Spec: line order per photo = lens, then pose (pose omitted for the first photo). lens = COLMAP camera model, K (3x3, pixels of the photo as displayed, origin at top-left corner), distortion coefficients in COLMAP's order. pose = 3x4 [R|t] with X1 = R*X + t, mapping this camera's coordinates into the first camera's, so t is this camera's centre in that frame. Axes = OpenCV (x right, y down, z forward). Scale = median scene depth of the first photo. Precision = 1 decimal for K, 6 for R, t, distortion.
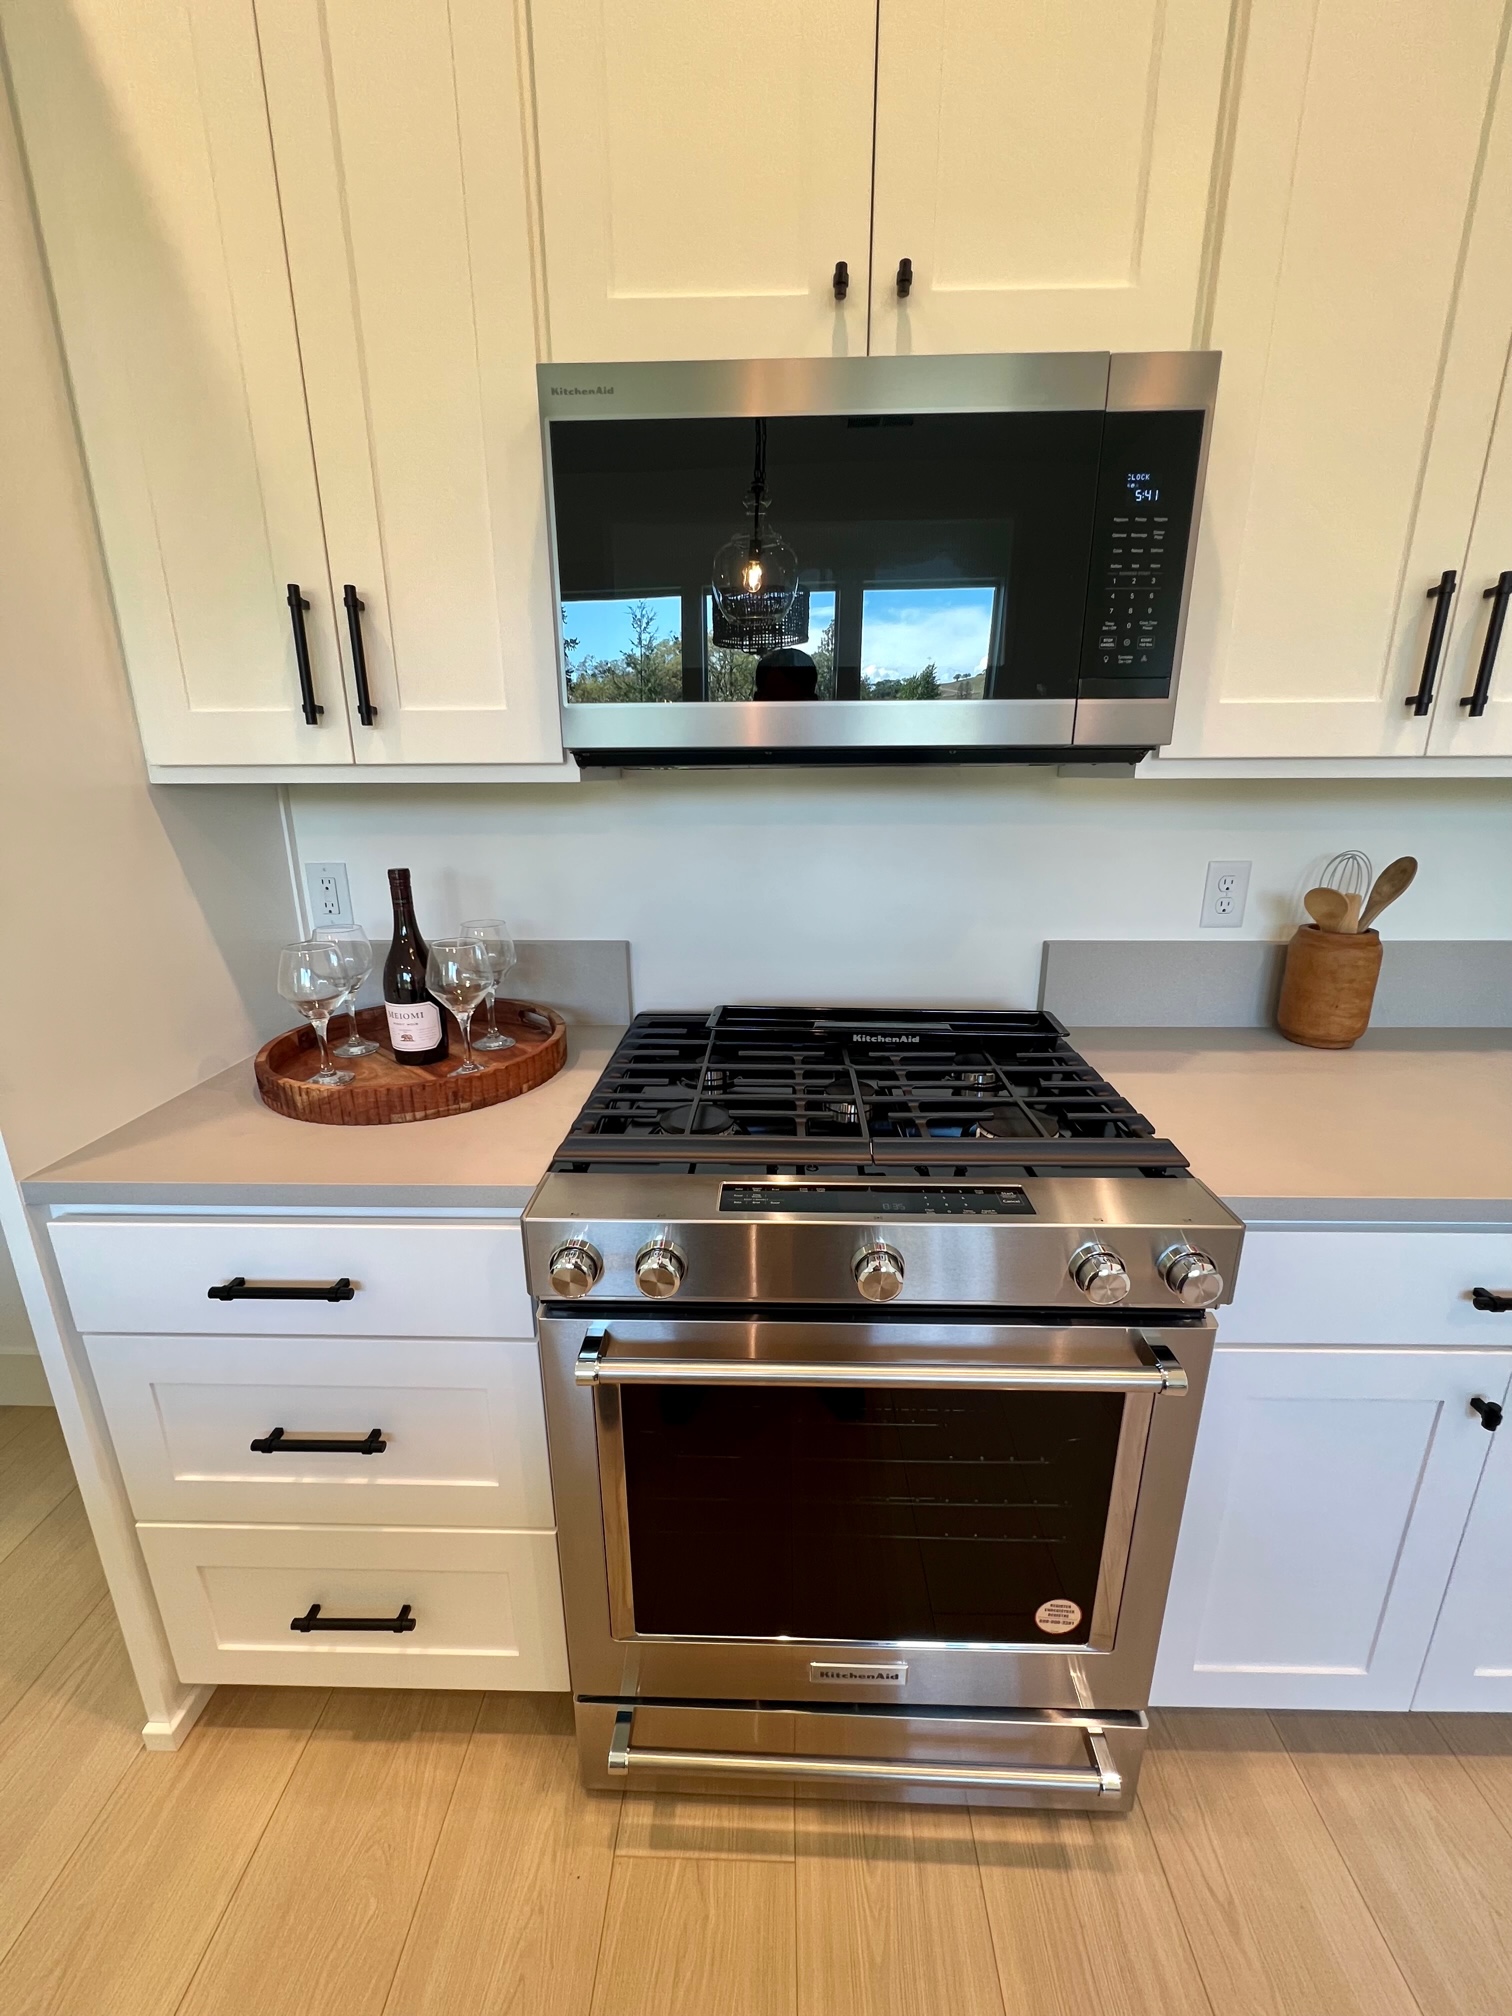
lens RADIAL K [[807.7, 0, 762.8], [0, 807.7, 998.4], [0, 0, 1]] dist [0.004411, 0.000322]
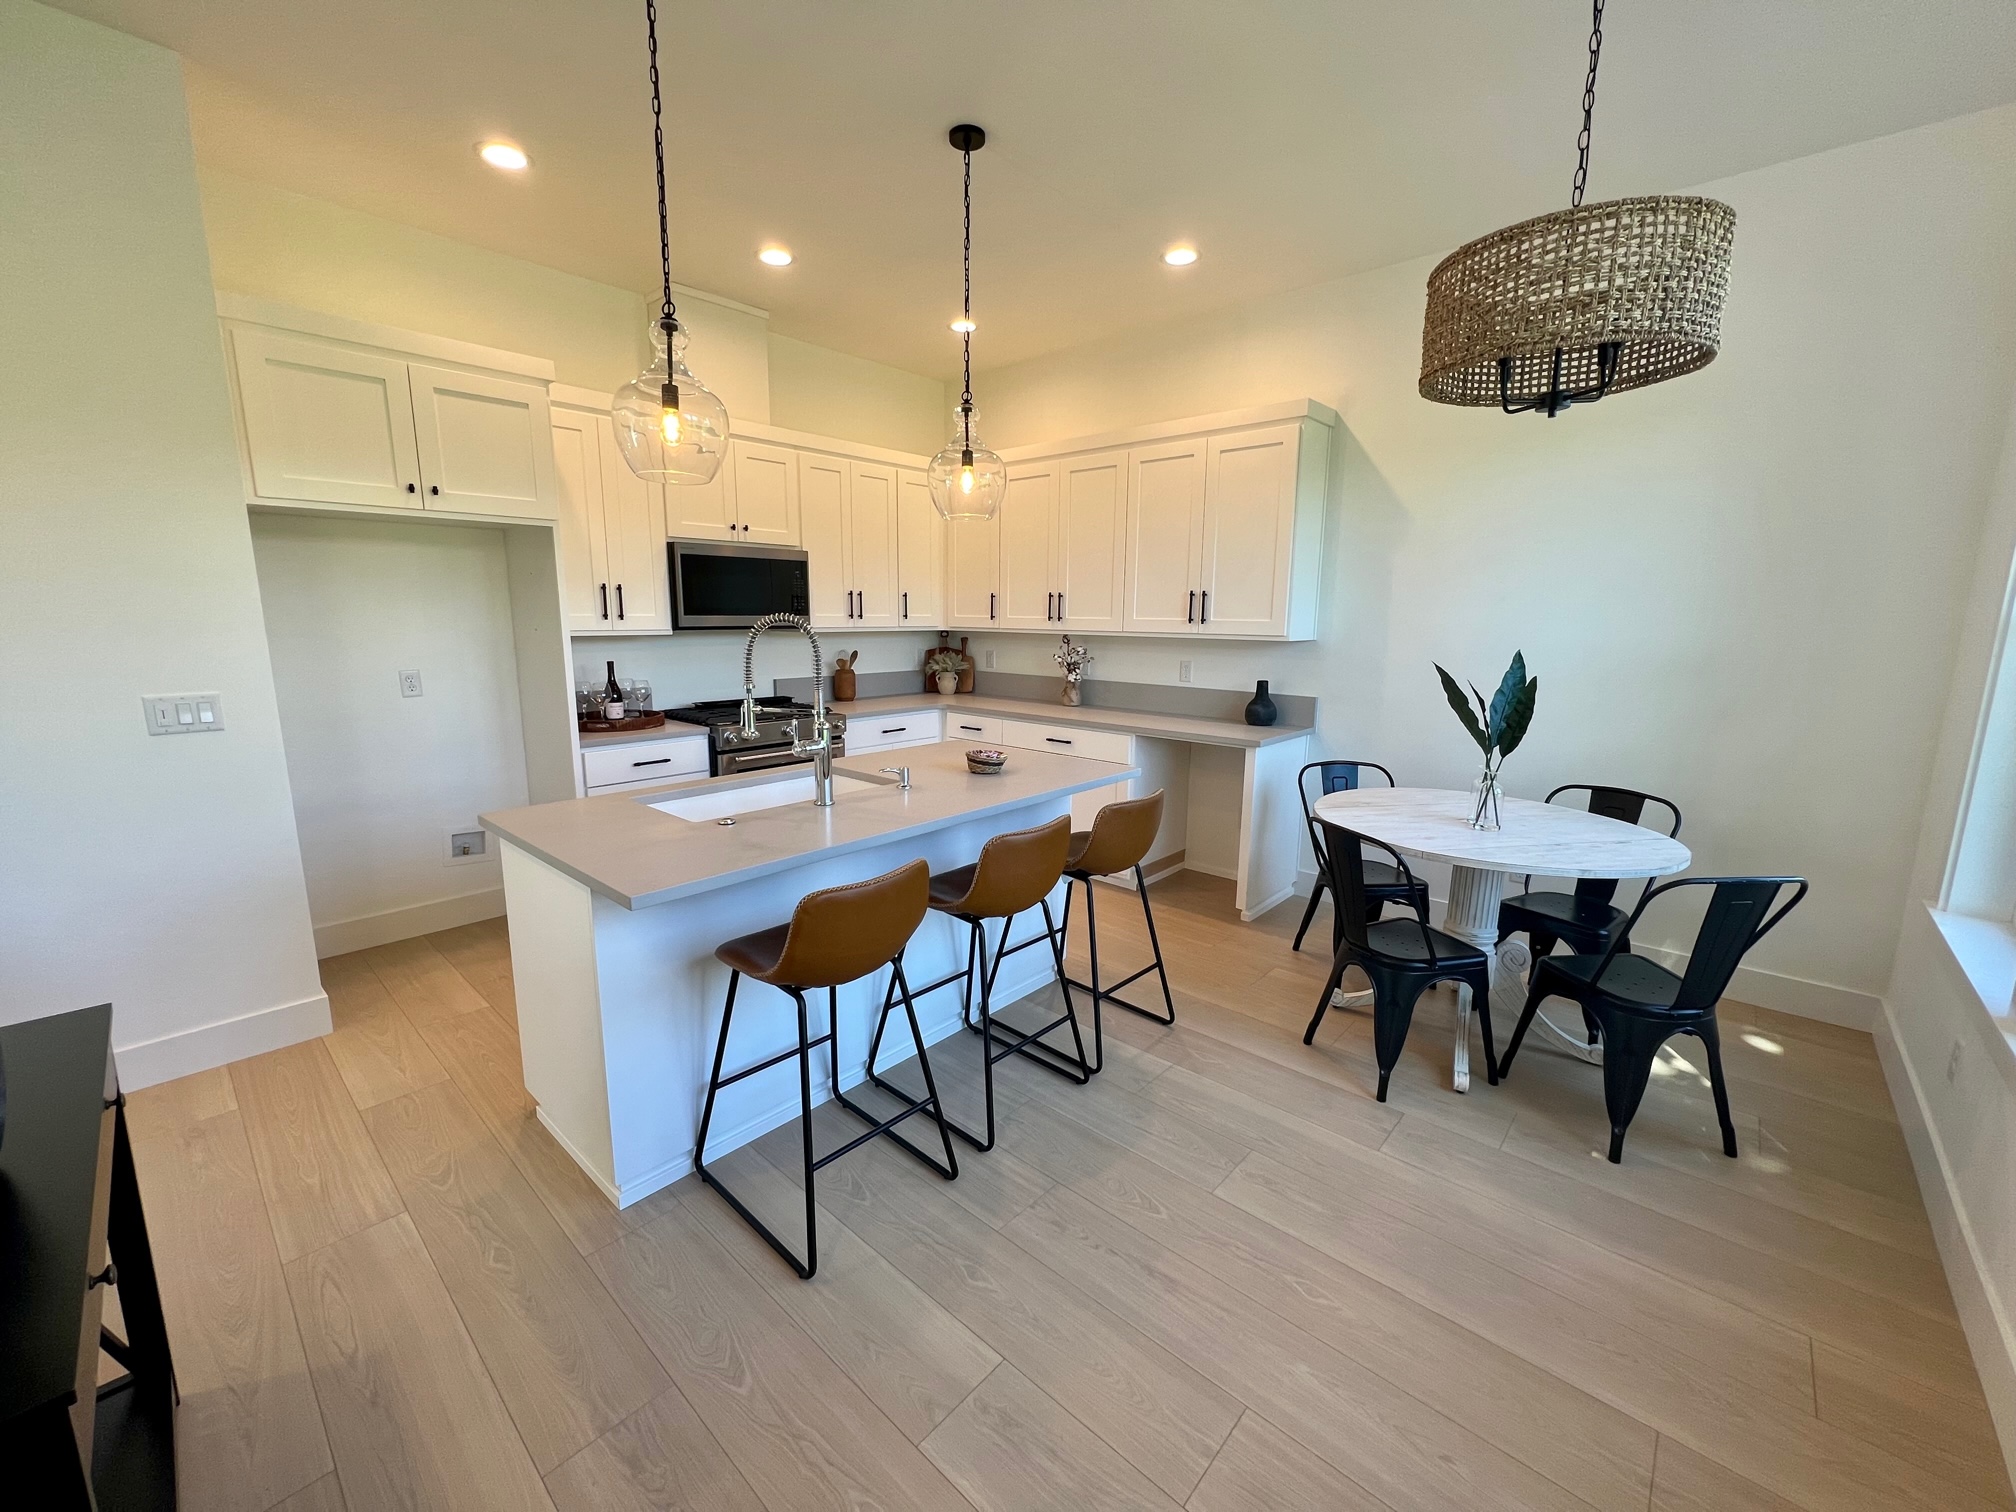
lens RADIAL K [[807.7, 0, 1010.4], [0, 807.7, 755.3], [0, 0, 1]] dist [0.004411, 0.000322]
pose [[0.649200, -0.123049, 0.750598, -2.148620], [0.195744, 0.980618, -0.008544, 0.629154], [-0.734999, 0.152472, 0.660703, -2.579325]]
